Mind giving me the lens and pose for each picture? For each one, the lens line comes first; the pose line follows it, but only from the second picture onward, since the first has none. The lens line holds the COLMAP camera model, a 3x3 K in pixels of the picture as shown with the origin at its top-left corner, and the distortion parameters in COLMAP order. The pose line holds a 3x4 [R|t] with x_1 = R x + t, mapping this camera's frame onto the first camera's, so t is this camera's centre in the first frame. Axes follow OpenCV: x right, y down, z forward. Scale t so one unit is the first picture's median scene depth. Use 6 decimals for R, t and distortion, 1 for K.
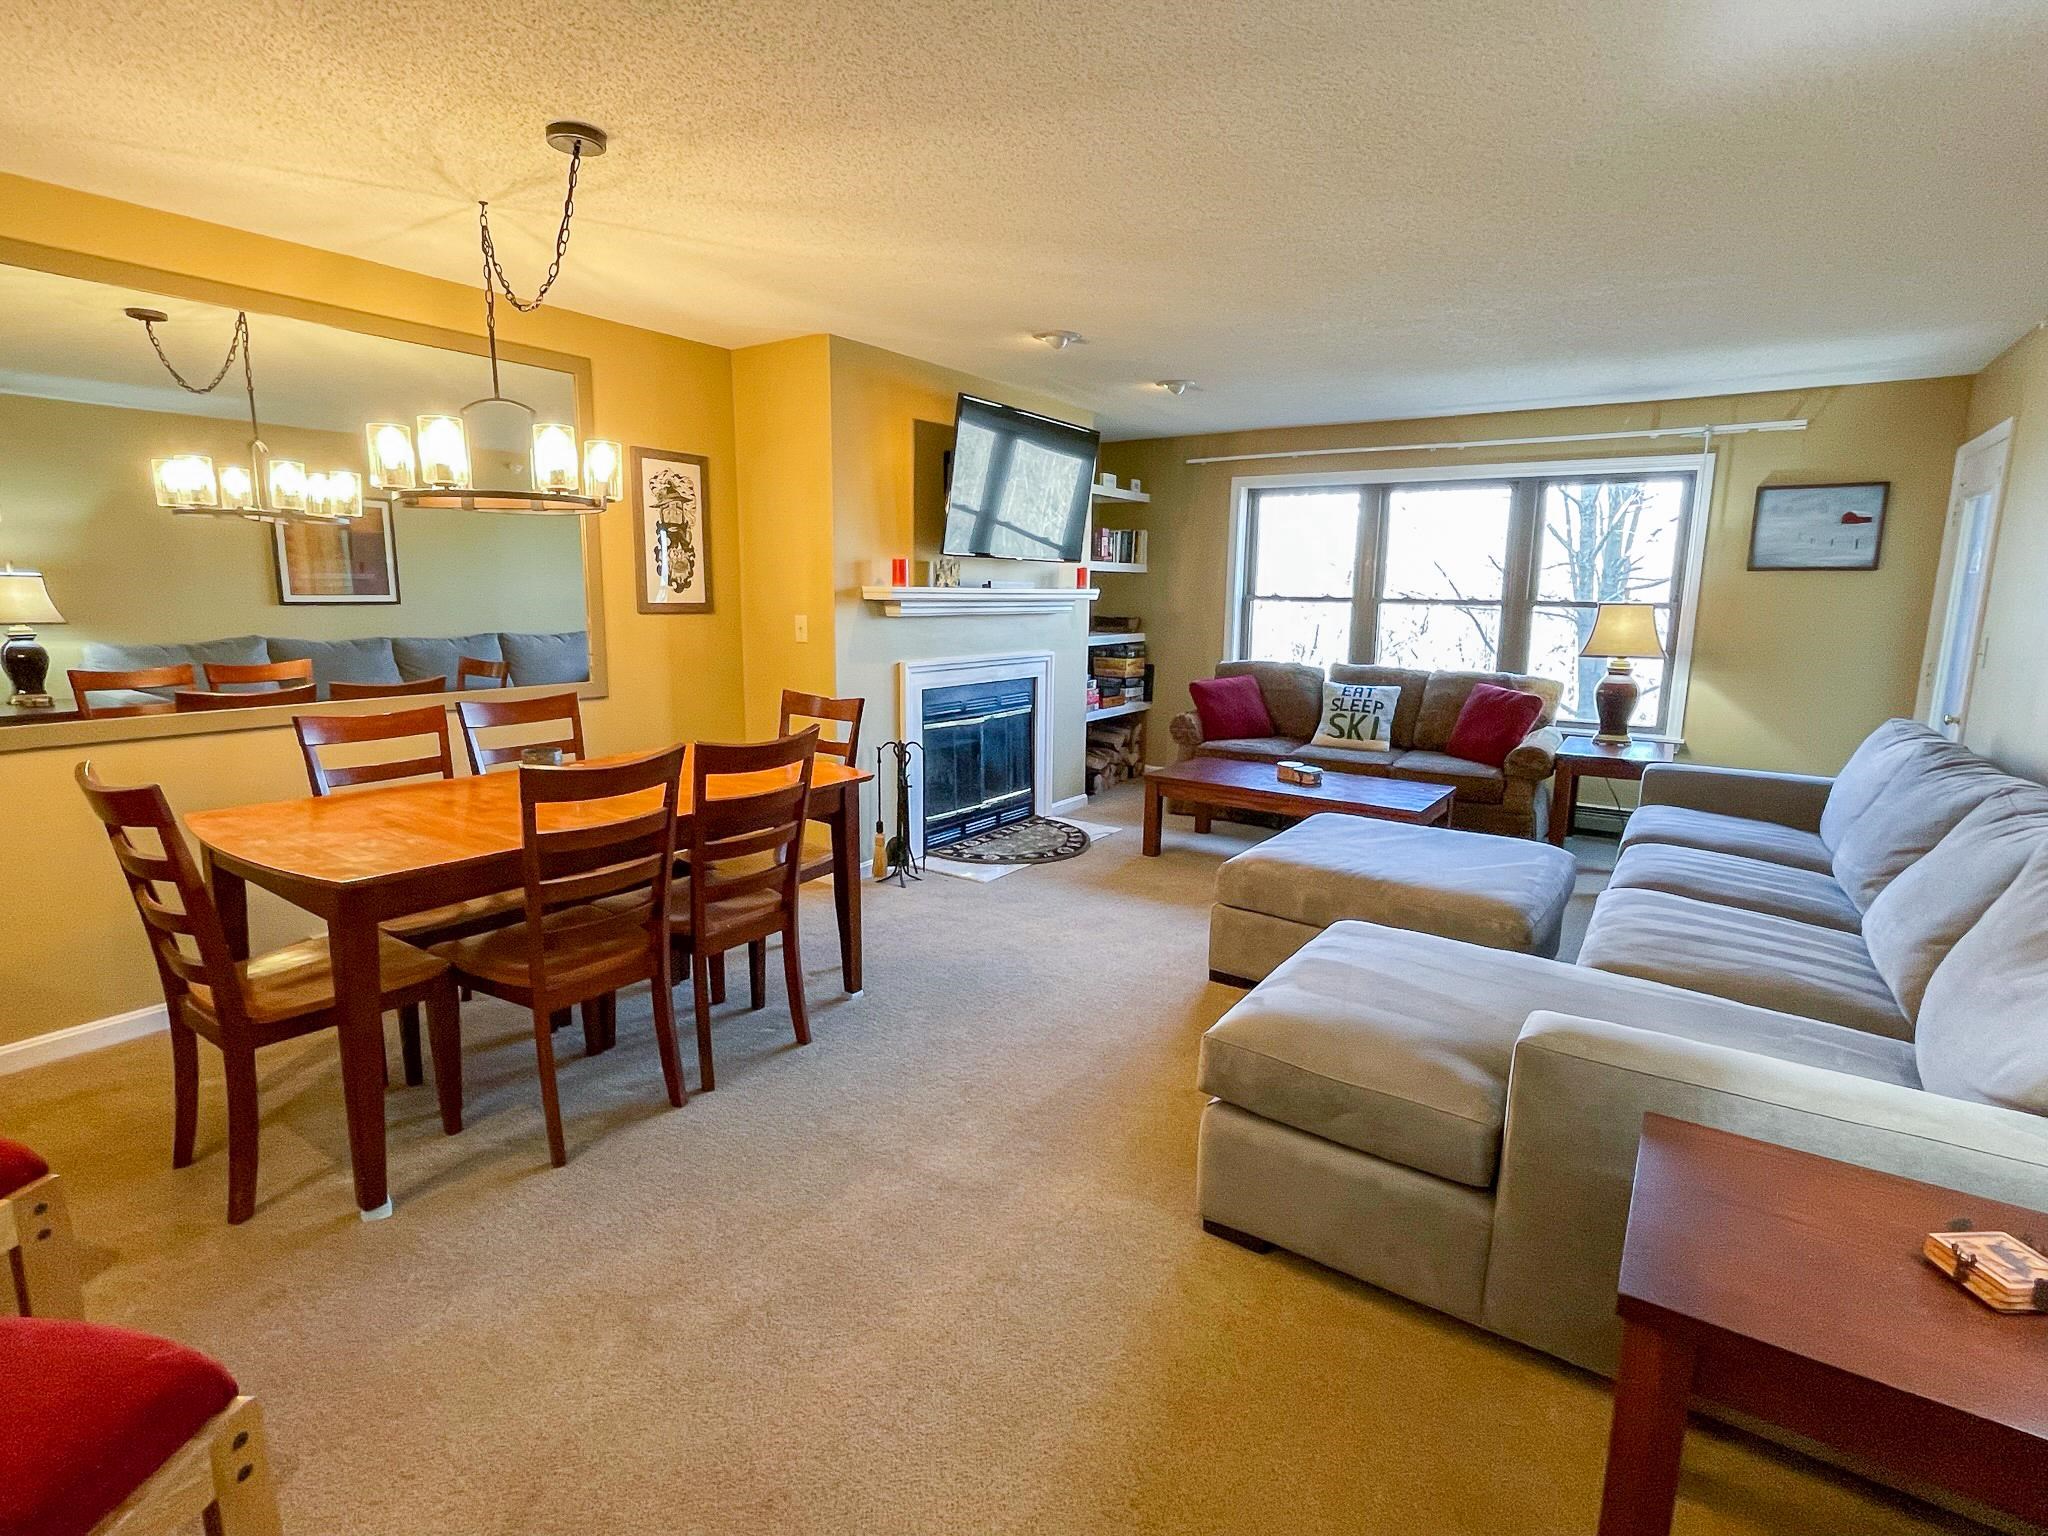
lens RADIAL K [[998.1, 0, 1026.5], [0, 998.1, 761.0], [0, 0, 1]] dist [-0.002021, -0.000722]
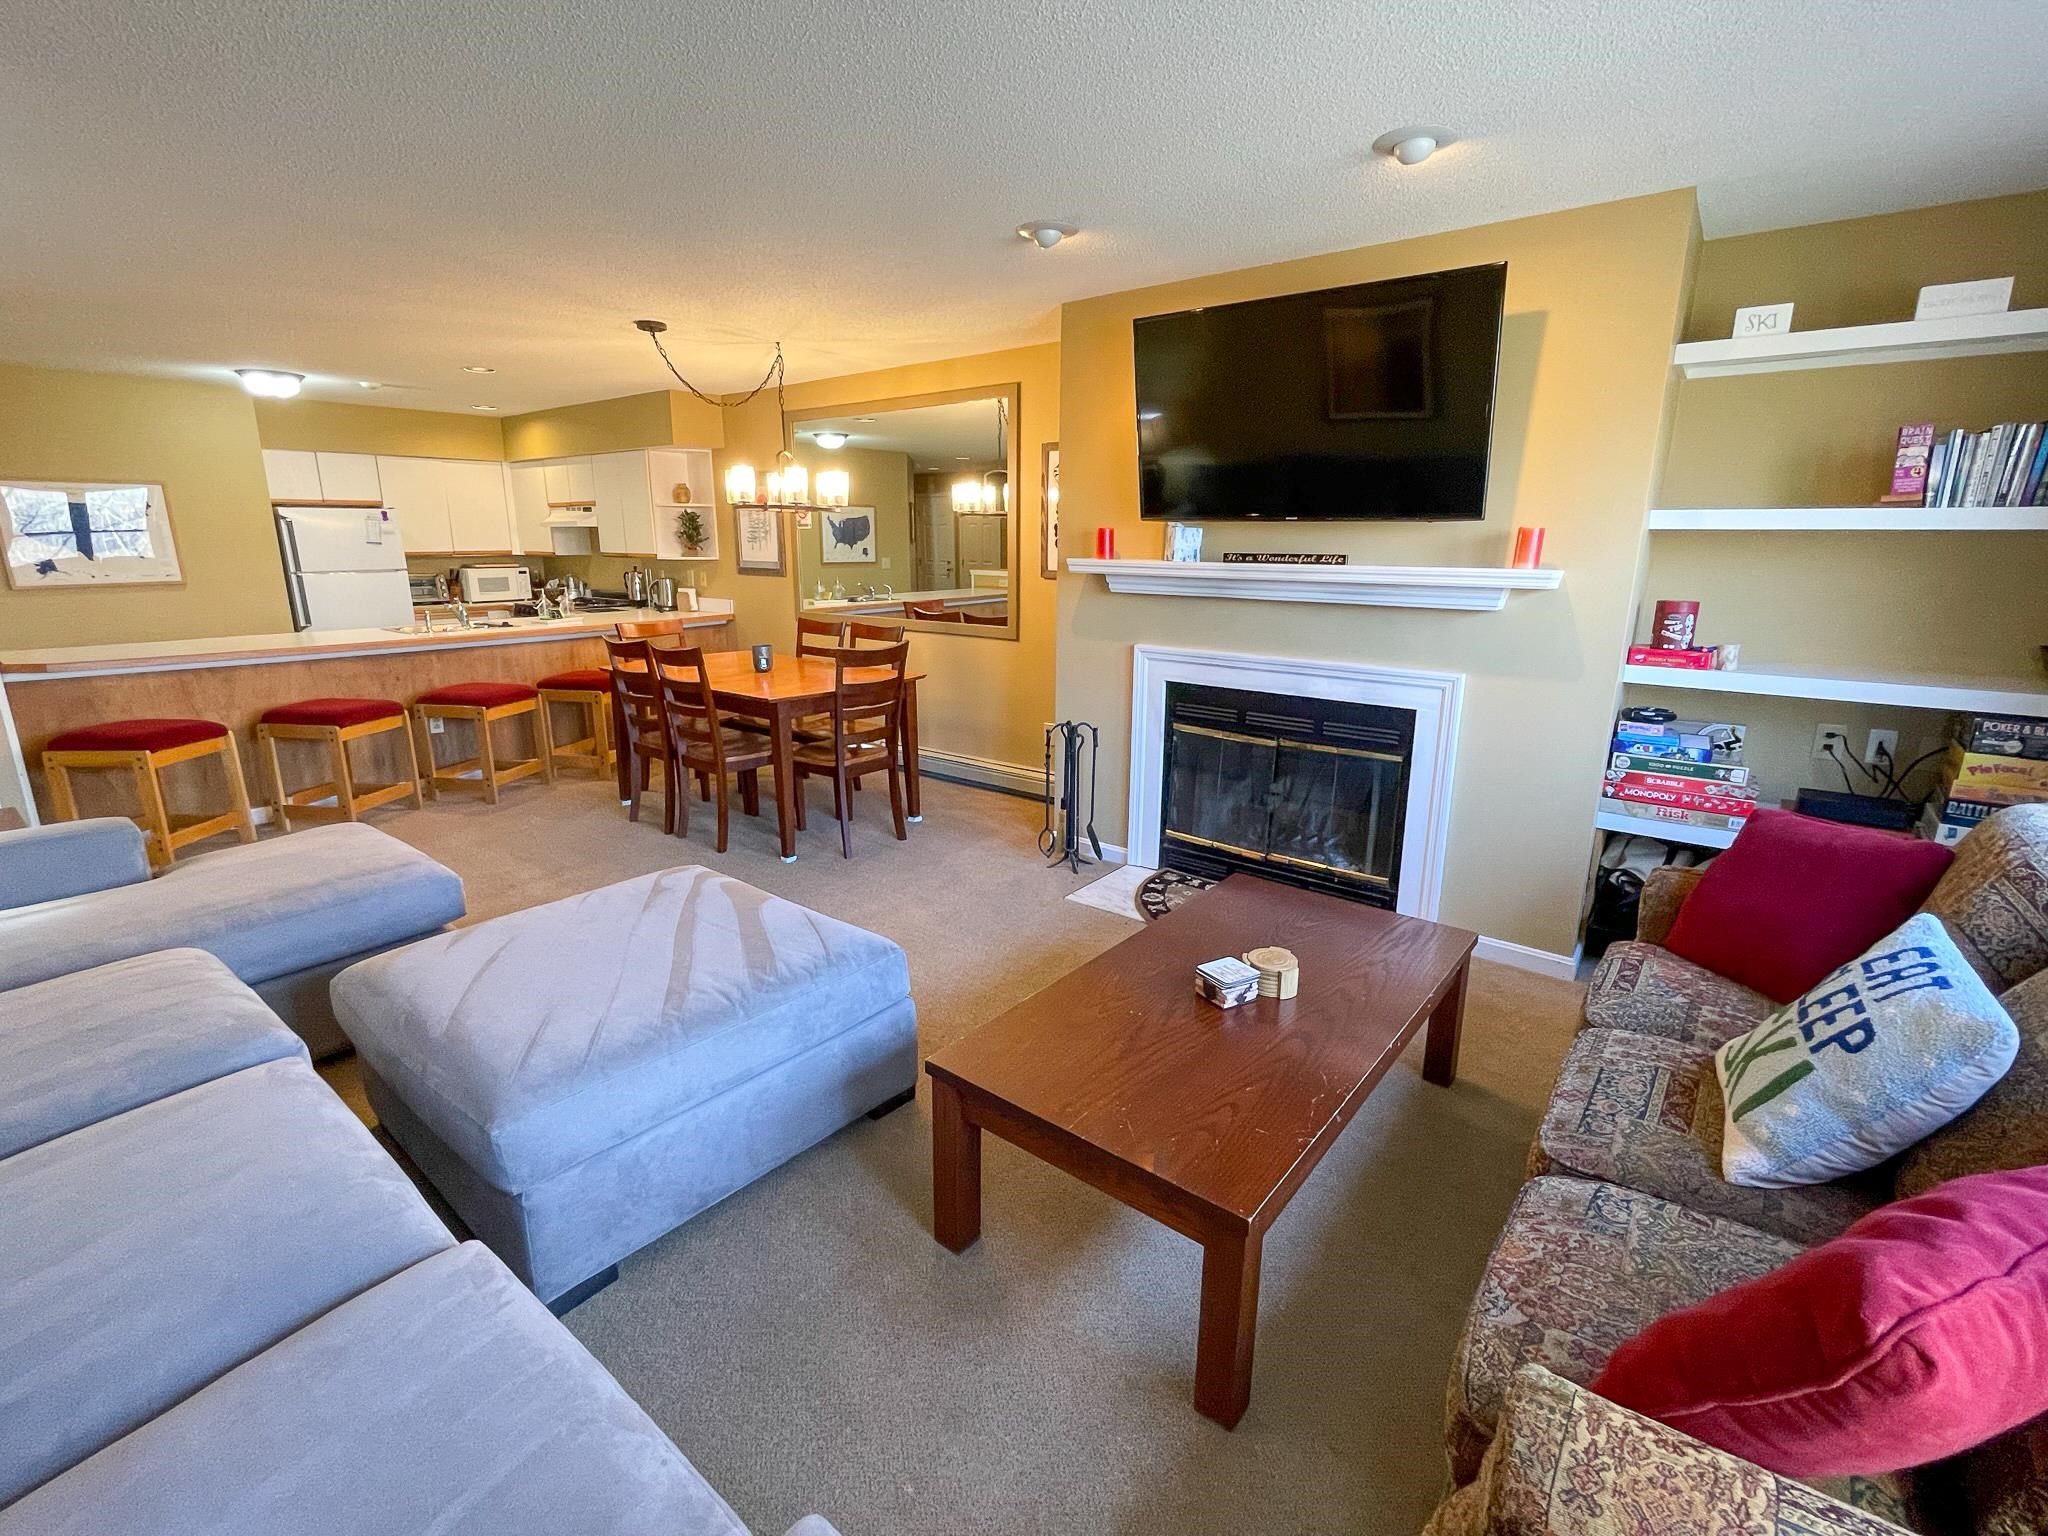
lens RADIAL K [[922.3, 0, 1026.6], [0, 922.3, 761.0], [0, 0, 1]] dist [-0.001364, -0.000388]
pose [[-0.075440, 0.221807, -0.972168, 0.648166], [-0.176174, 0.956644, 0.231936, -0.158979], [0.981464, 0.188768, -0.033093, 0.871355]]
